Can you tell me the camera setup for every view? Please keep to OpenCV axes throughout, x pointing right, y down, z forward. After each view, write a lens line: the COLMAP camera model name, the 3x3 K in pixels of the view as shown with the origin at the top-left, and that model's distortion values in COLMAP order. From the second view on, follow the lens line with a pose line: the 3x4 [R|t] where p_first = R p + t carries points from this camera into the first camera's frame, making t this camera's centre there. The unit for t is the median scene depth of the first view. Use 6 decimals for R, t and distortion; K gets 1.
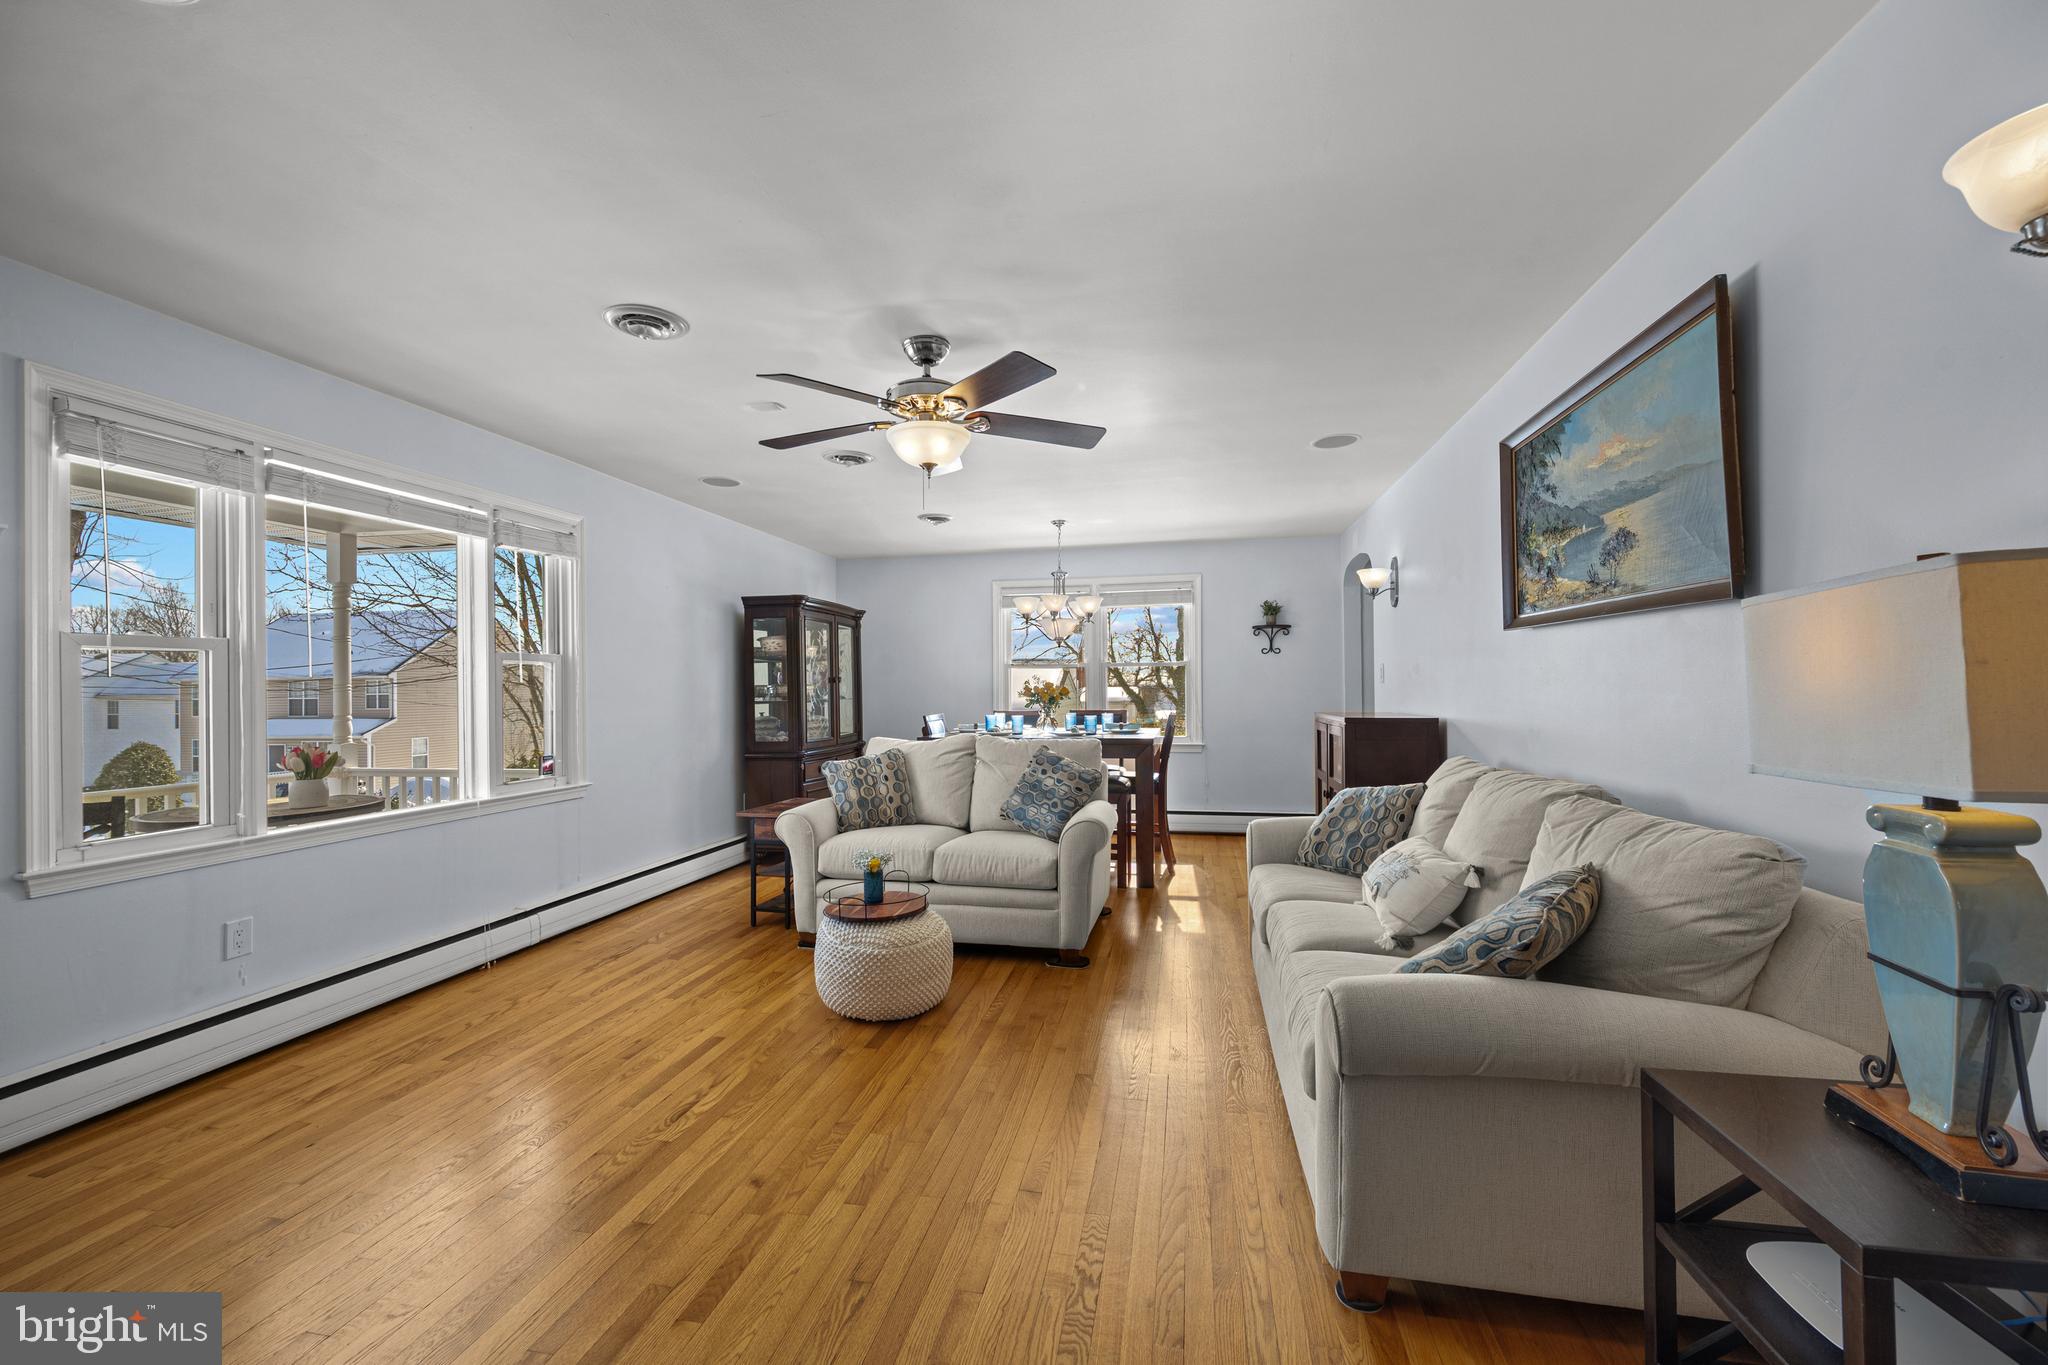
lens RADIAL K [[819.0, 0, 1024.0], [0, 819.0, 682.5], [0, 0, 1]] dist [0.000492, -0.000057]
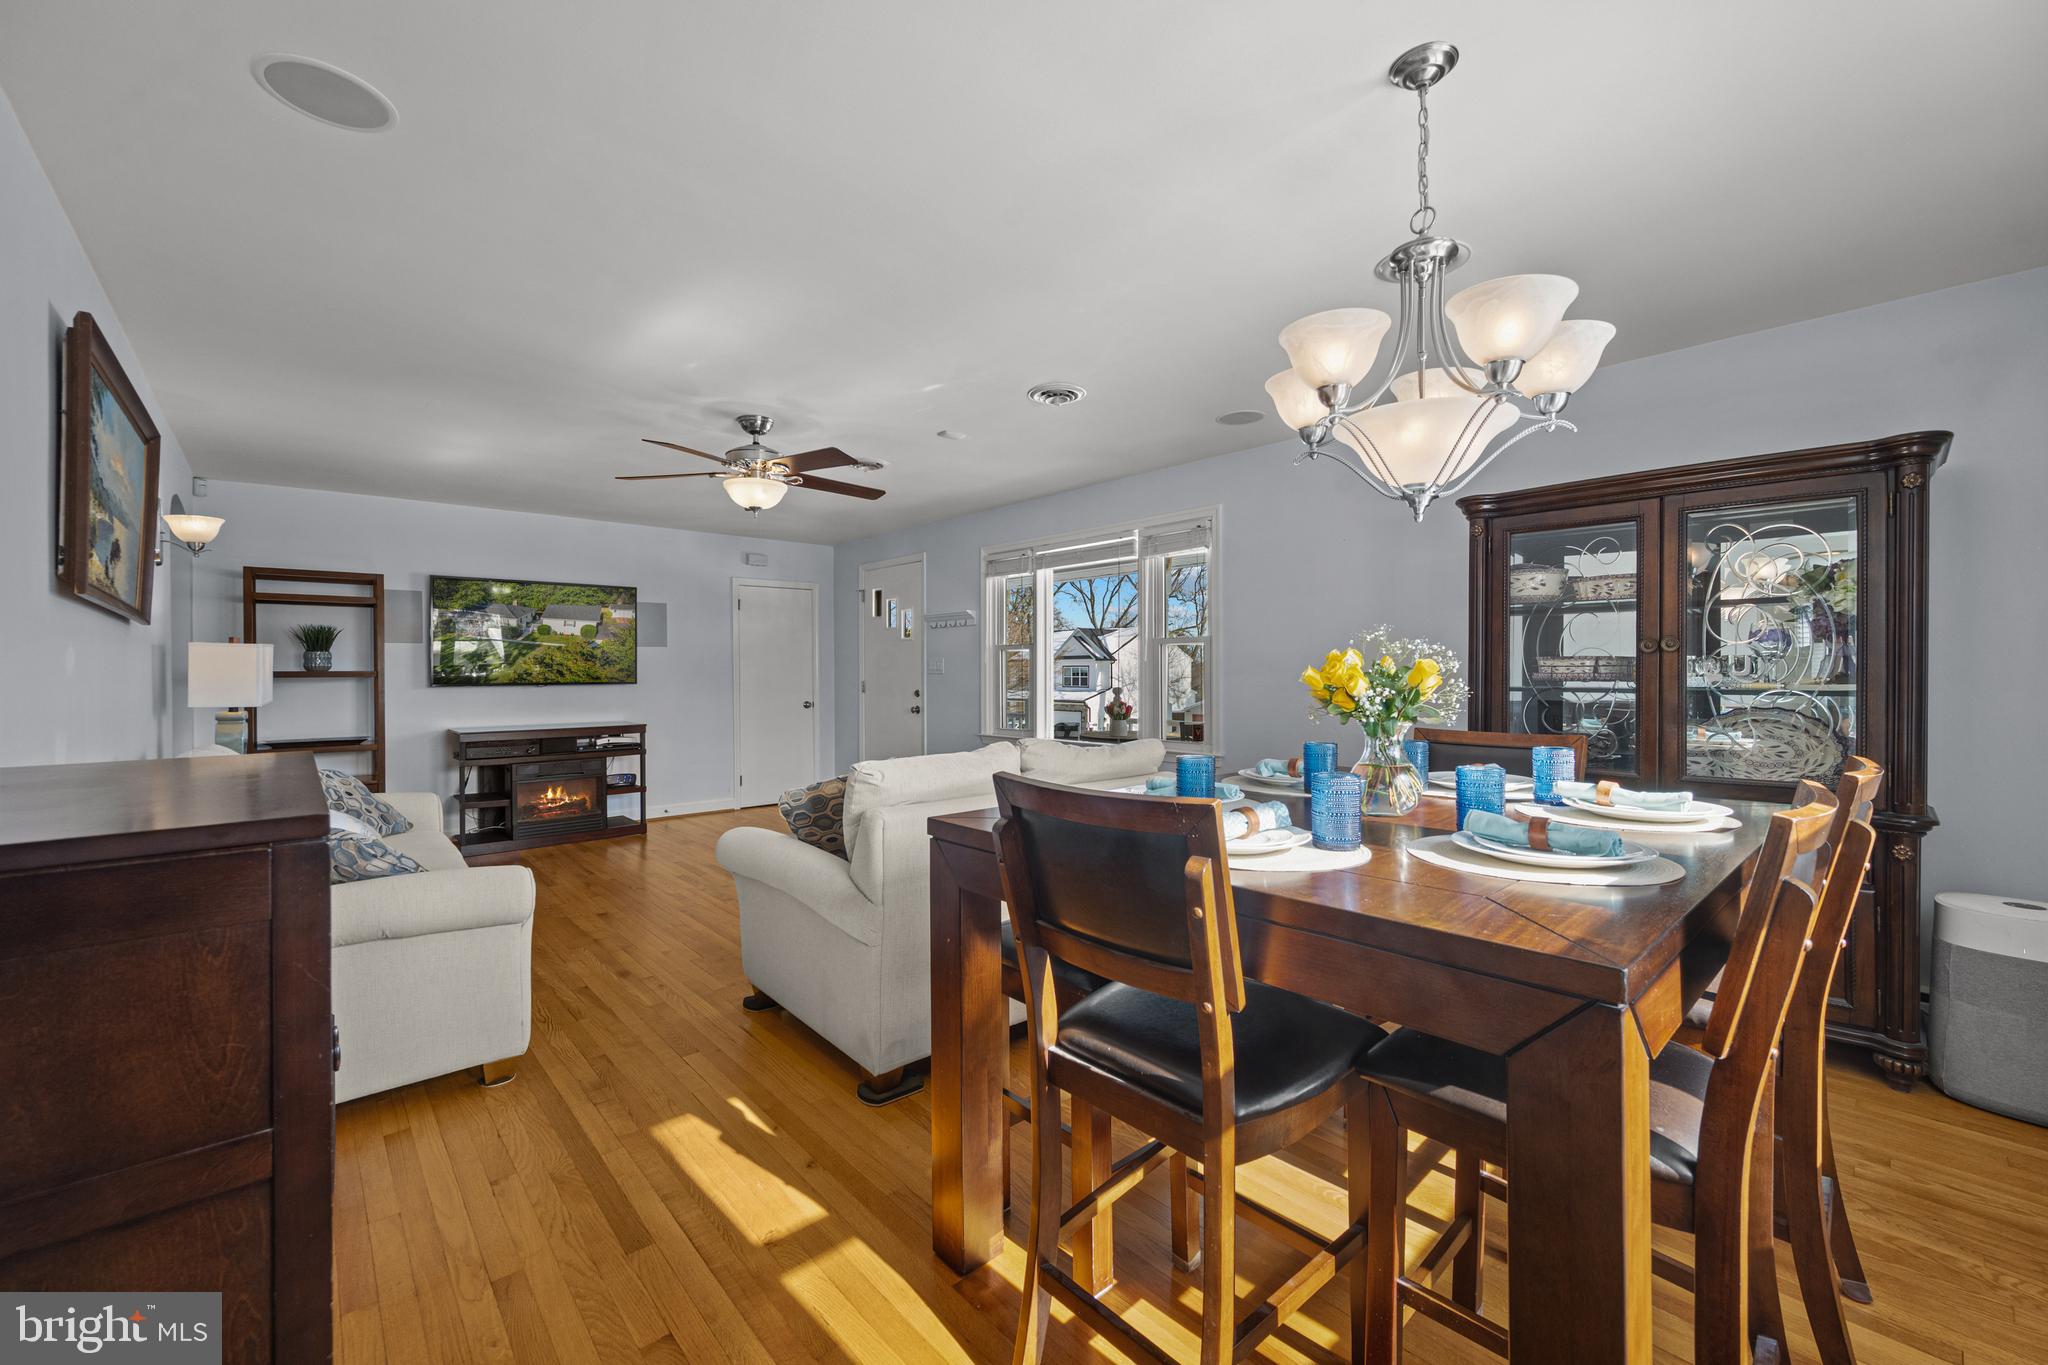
lens RADIAL K [[817.5, 0, 1020.6], [0, 817.5, 674.0], [0, 0, 1]] dist [0.000584, 0.000083]
pose [[-0.598271, 0.015861, -0.801137, 0.712841], [0.017473, 0.999825, 0.006747, 0.012315], [0.801103, -0.009962, -0.598443, 2.152290]]
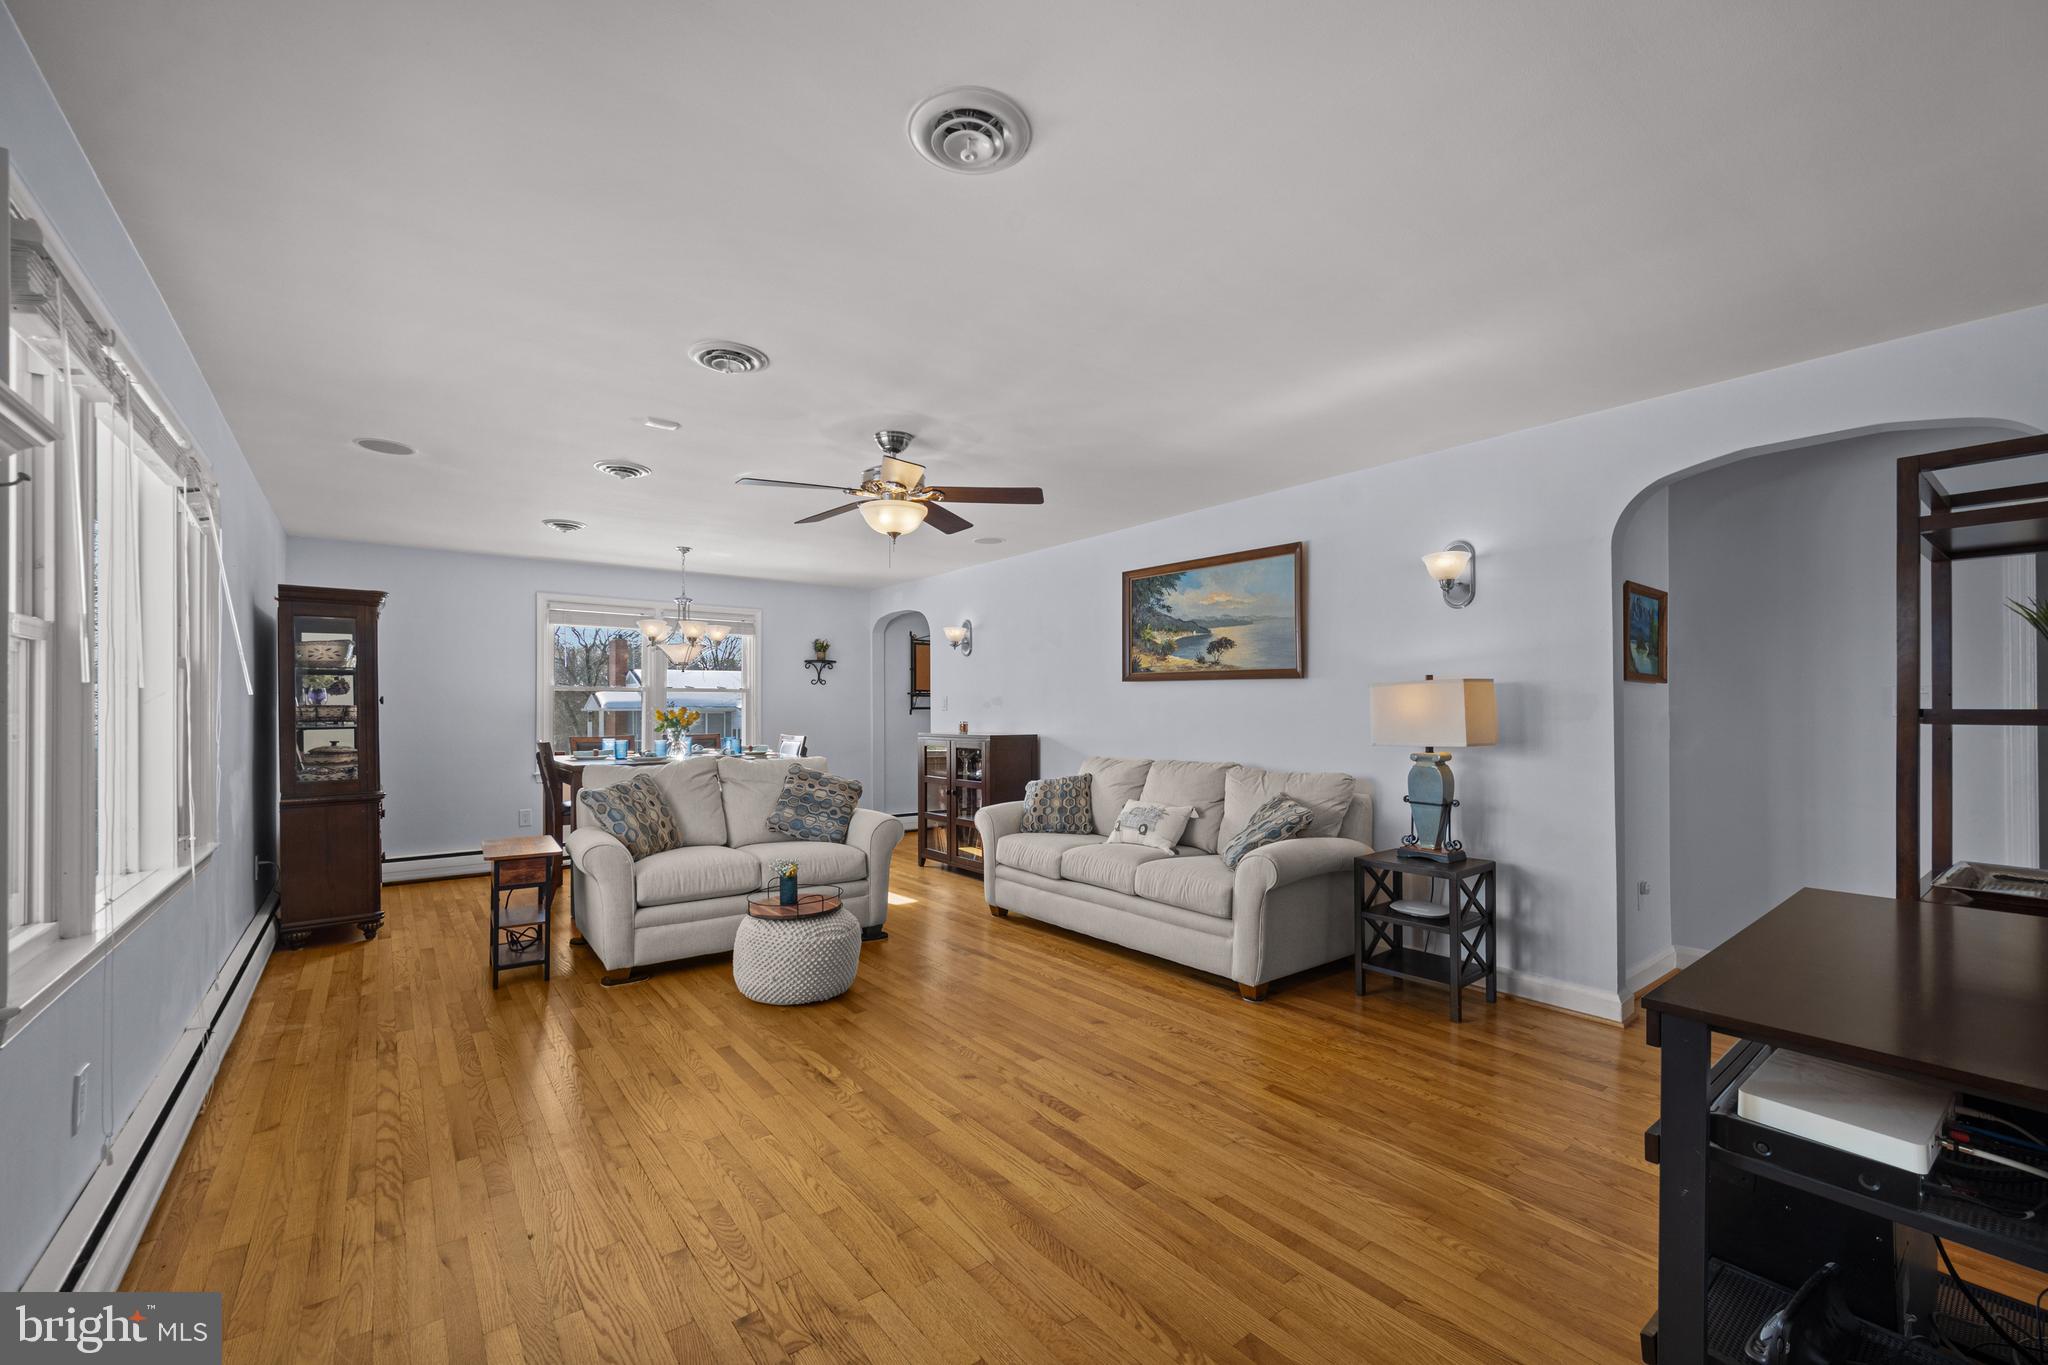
lens RADIAL K [[827.3, 0, 1018.9], [0, 827.3, 707.5], [0, 0, 1]] dist [0.002184, 0.000050]
pose [[0.652175, 0.012135, 0.757971, -0.932197], [-0.010833, 0.999919, -0.006688, 0.005346], [-0.757991, -0.003850, 0.652253, 0.032929]]
